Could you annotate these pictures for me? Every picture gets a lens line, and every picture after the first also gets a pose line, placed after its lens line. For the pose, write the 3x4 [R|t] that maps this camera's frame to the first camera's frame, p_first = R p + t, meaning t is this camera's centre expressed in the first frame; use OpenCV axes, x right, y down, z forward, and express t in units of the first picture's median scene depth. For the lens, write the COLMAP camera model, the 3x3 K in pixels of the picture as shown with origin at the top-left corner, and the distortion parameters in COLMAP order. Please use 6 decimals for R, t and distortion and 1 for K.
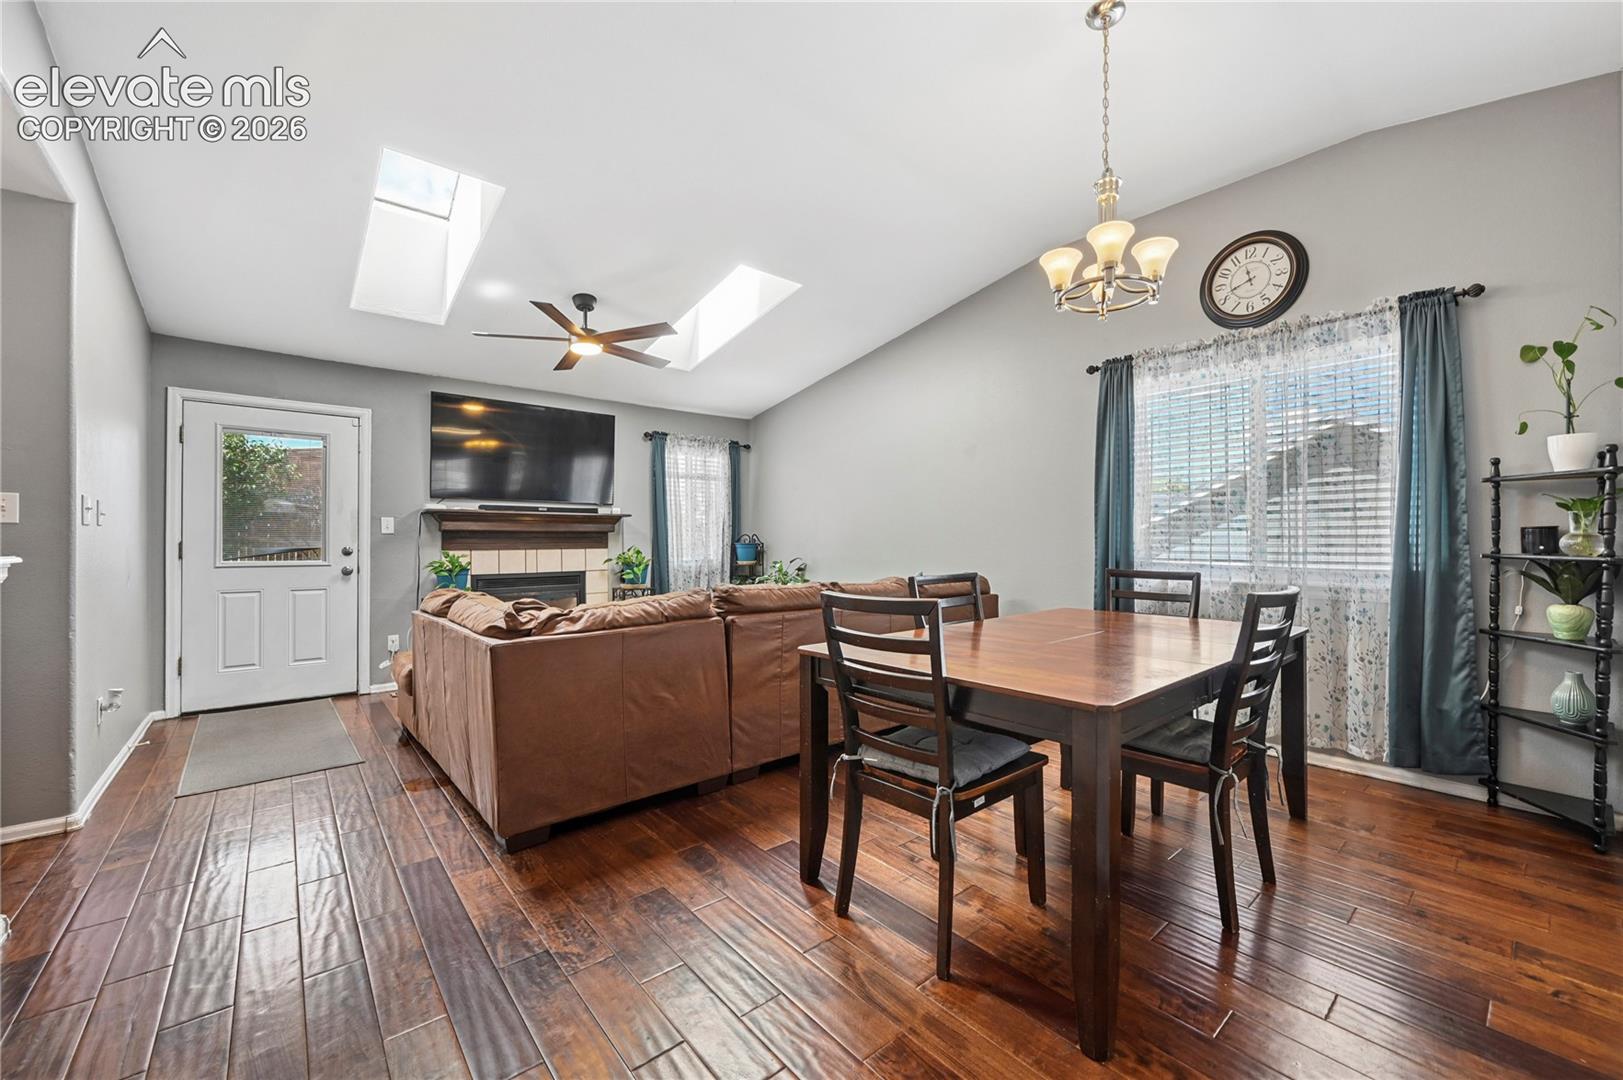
lens RADIAL K [[644.8, 0, 841.9], [0, 644.8, 544.9], [0, 0, 1]] dist [-0.000784, 0.000134]
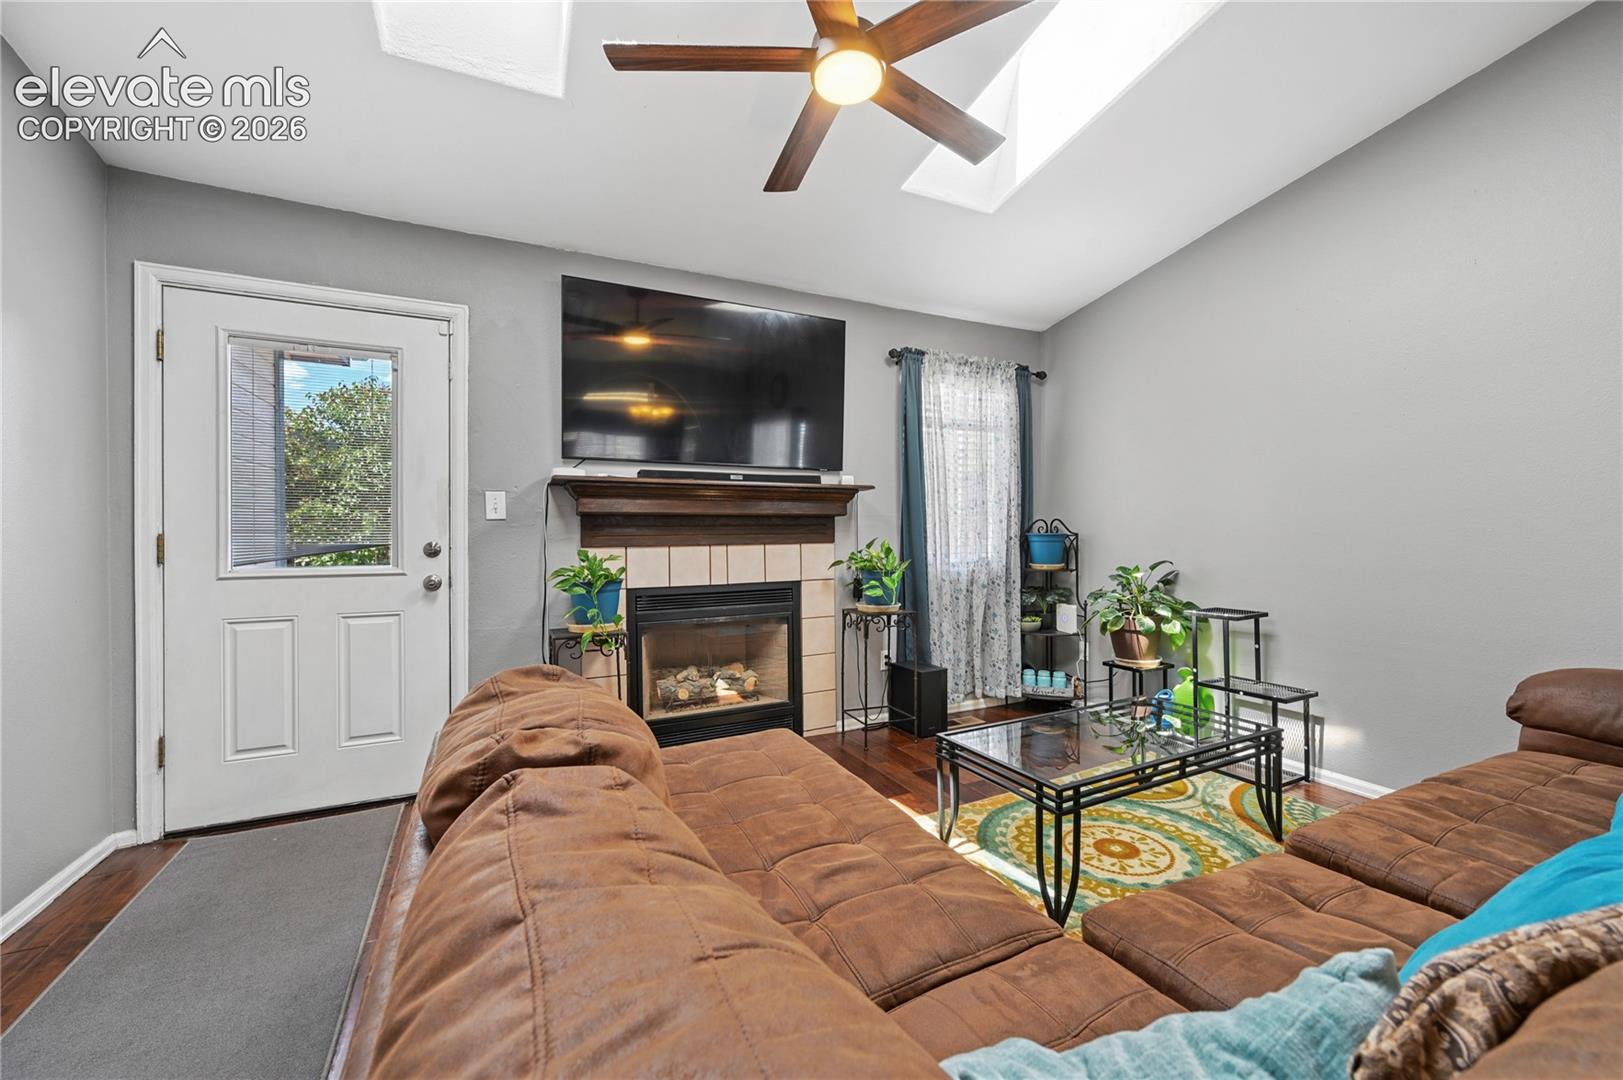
lens RADIAL K [[658.0, 0, 834.7], [0, 658.0, 530.3], [0, 0, 1]] dist [-0.000673, -0.000054]
pose [[0.968340, -0.004905, -0.249585, -0.226572], [0.002892, 0.999960, -0.008435, -0.001366], [0.249616, 0.007446, 0.968316, 0.438700]]
